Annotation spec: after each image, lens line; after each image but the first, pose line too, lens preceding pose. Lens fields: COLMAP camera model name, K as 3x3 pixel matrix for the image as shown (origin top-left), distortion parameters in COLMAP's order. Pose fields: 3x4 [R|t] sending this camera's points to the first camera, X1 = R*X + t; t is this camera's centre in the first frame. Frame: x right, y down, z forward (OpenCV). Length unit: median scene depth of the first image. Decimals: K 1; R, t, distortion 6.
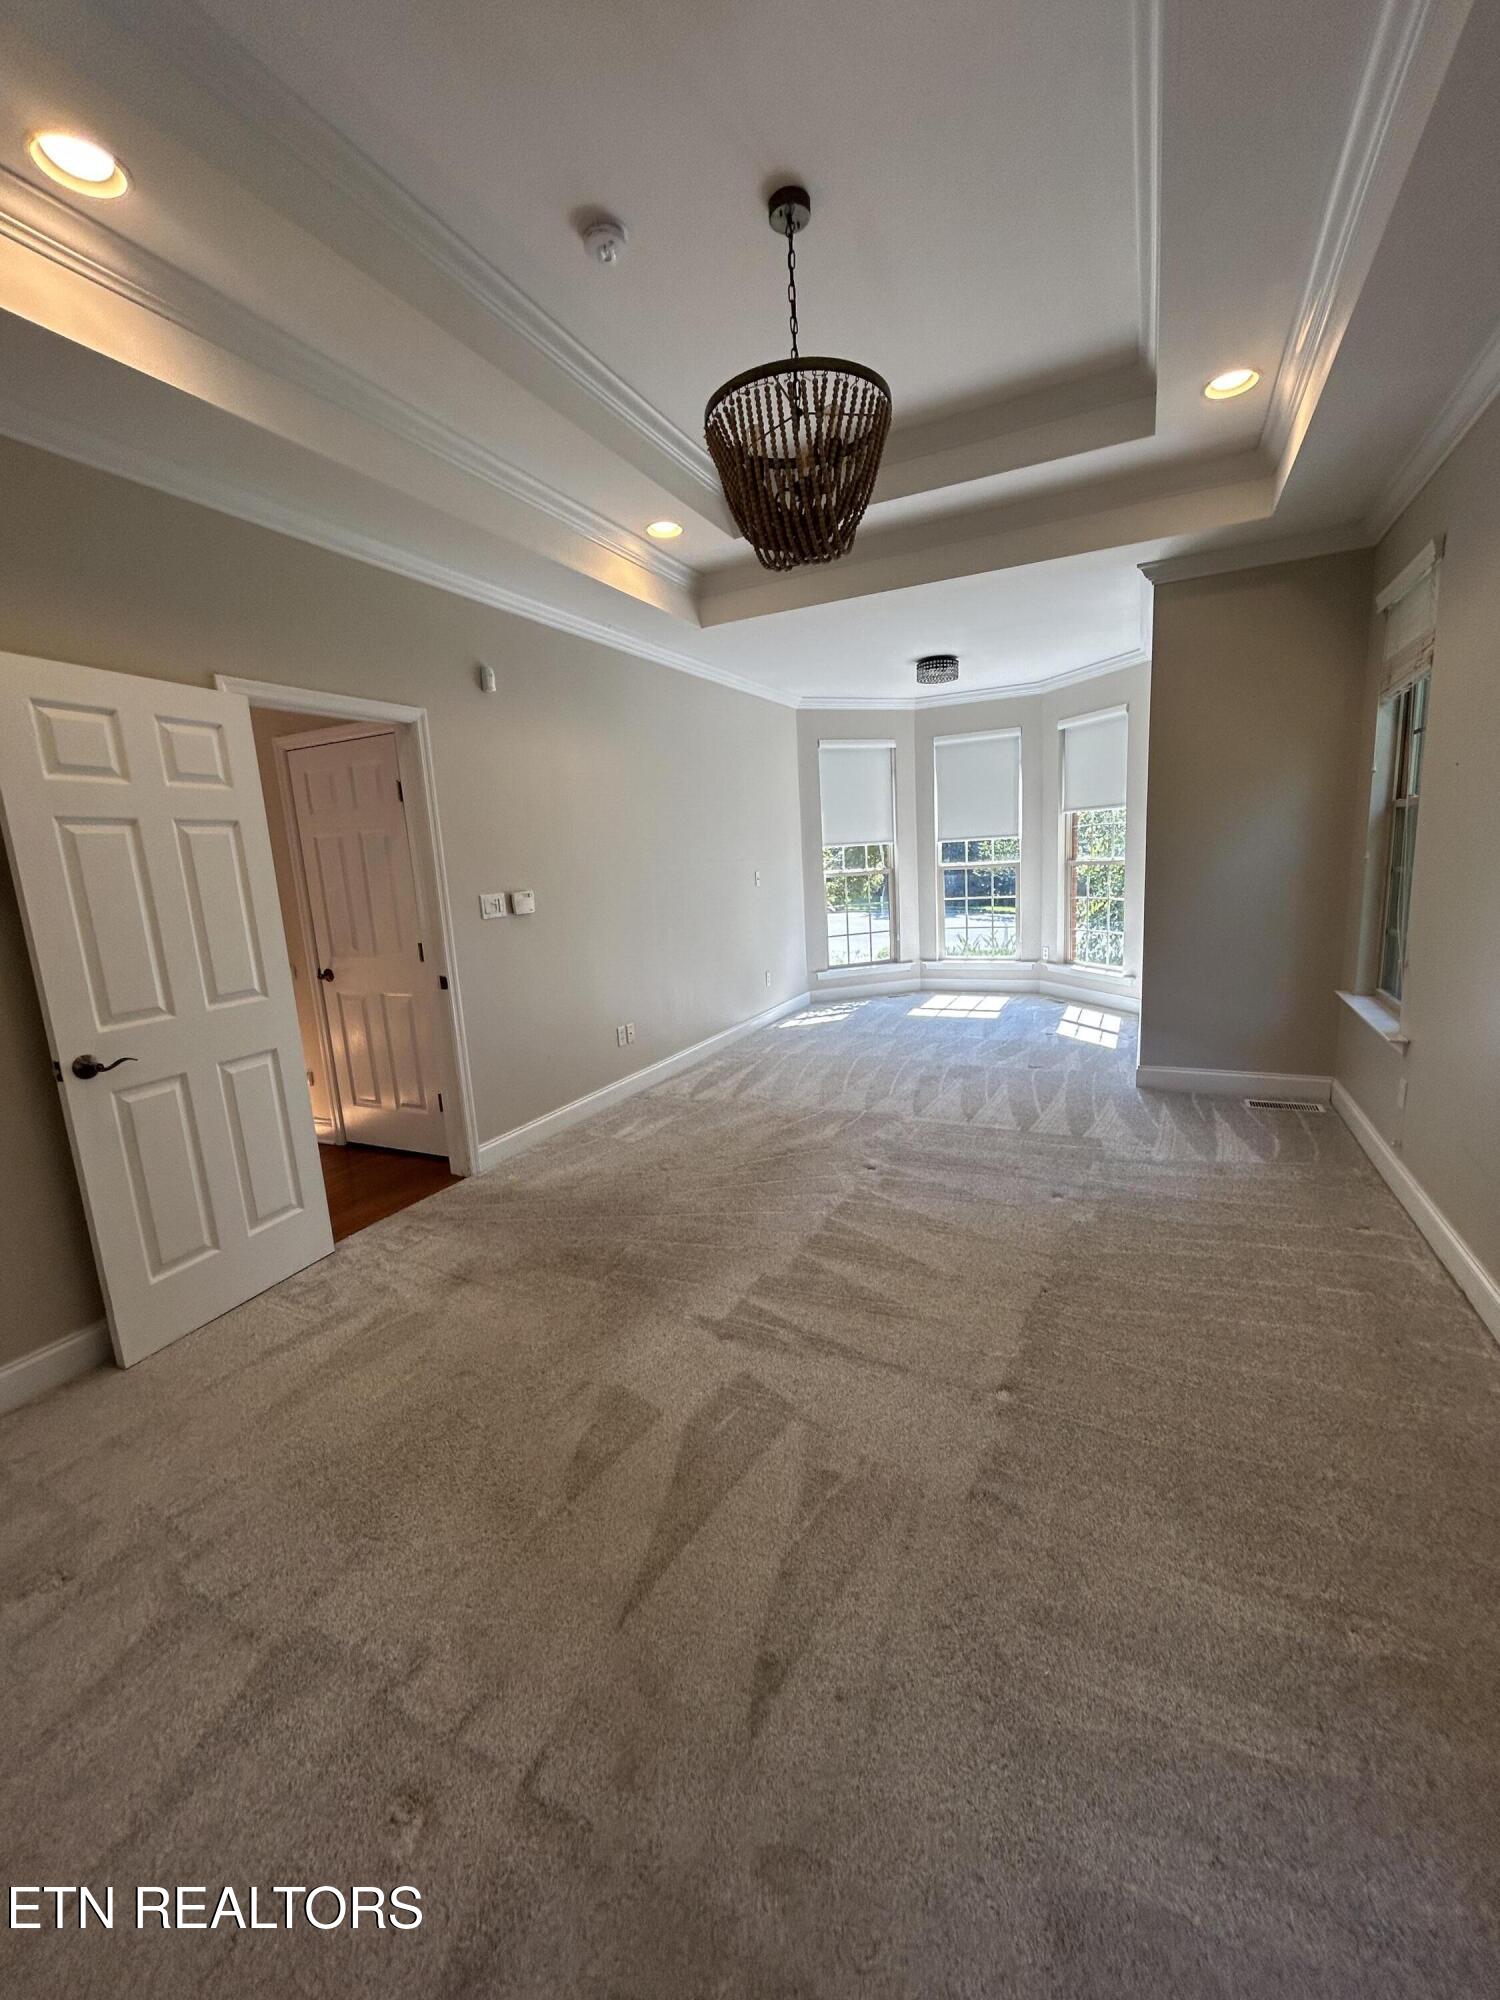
lens RADIAL K [[810.0, 0, 745.7], [0, 810.0, 1006.6], [0, 0, 1]] dist [0.001439, 0.000246]
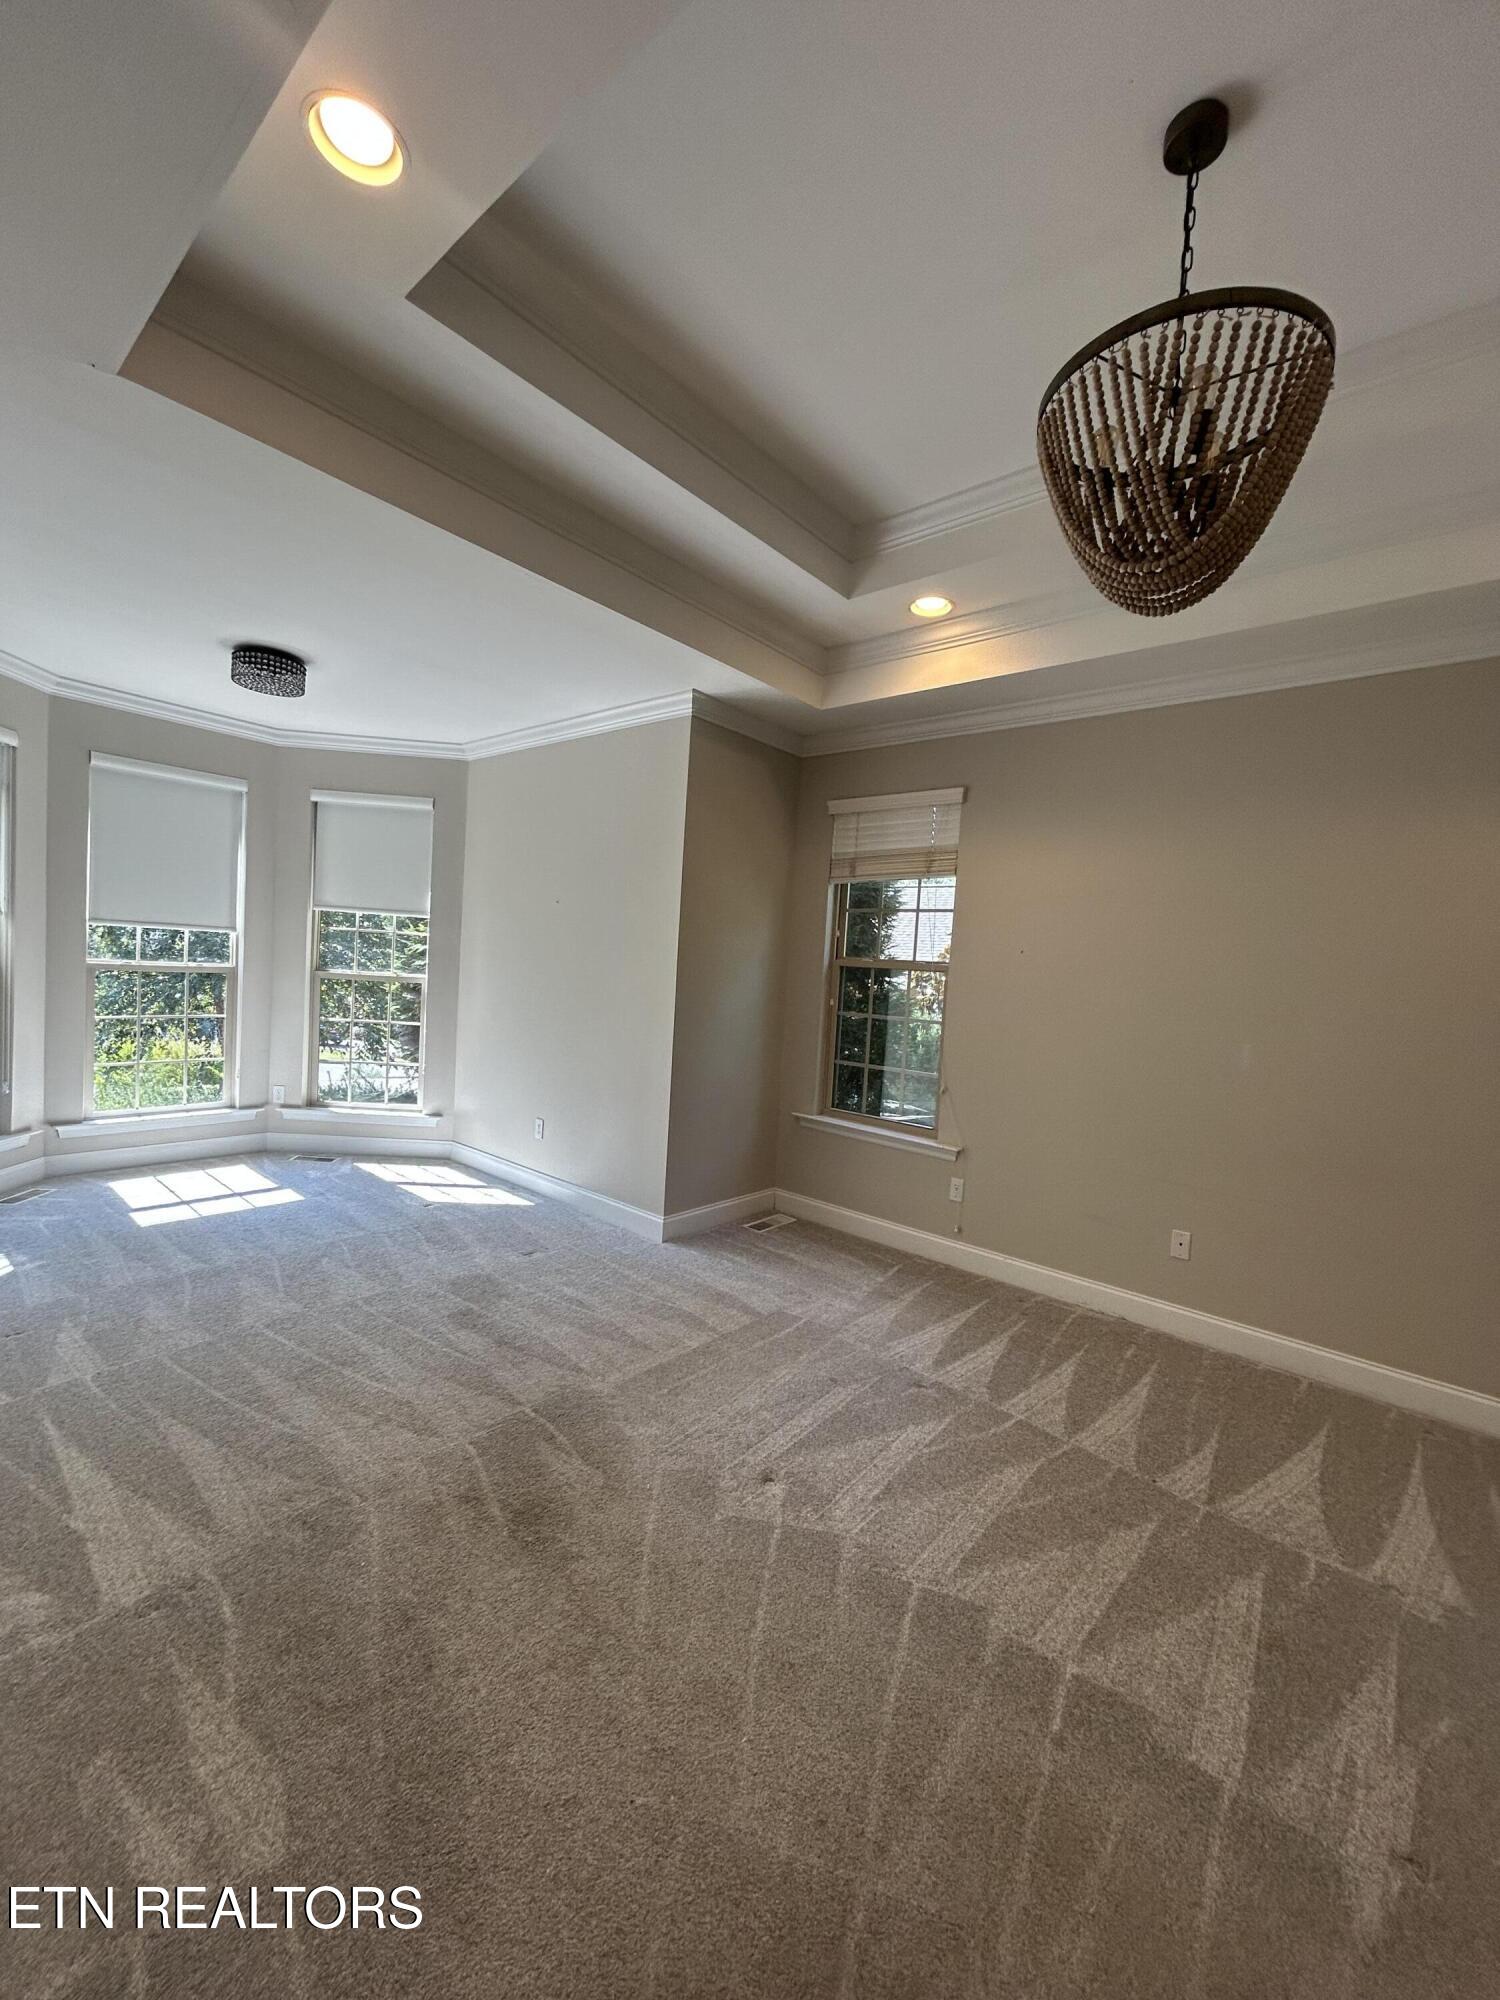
lens RADIAL K [[810.0, 0, 751.6], [0, 810.0, 1000.9], [0, 0, 1]] dist [0.001439, 0.000246]
pose [[0.243275, 0.024700, 0.969643, -0.342565], [0.101548, 0.993533, -0.050787, -0.102655], [-0.964627, 0.110821, 0.239194, 0.607955]]
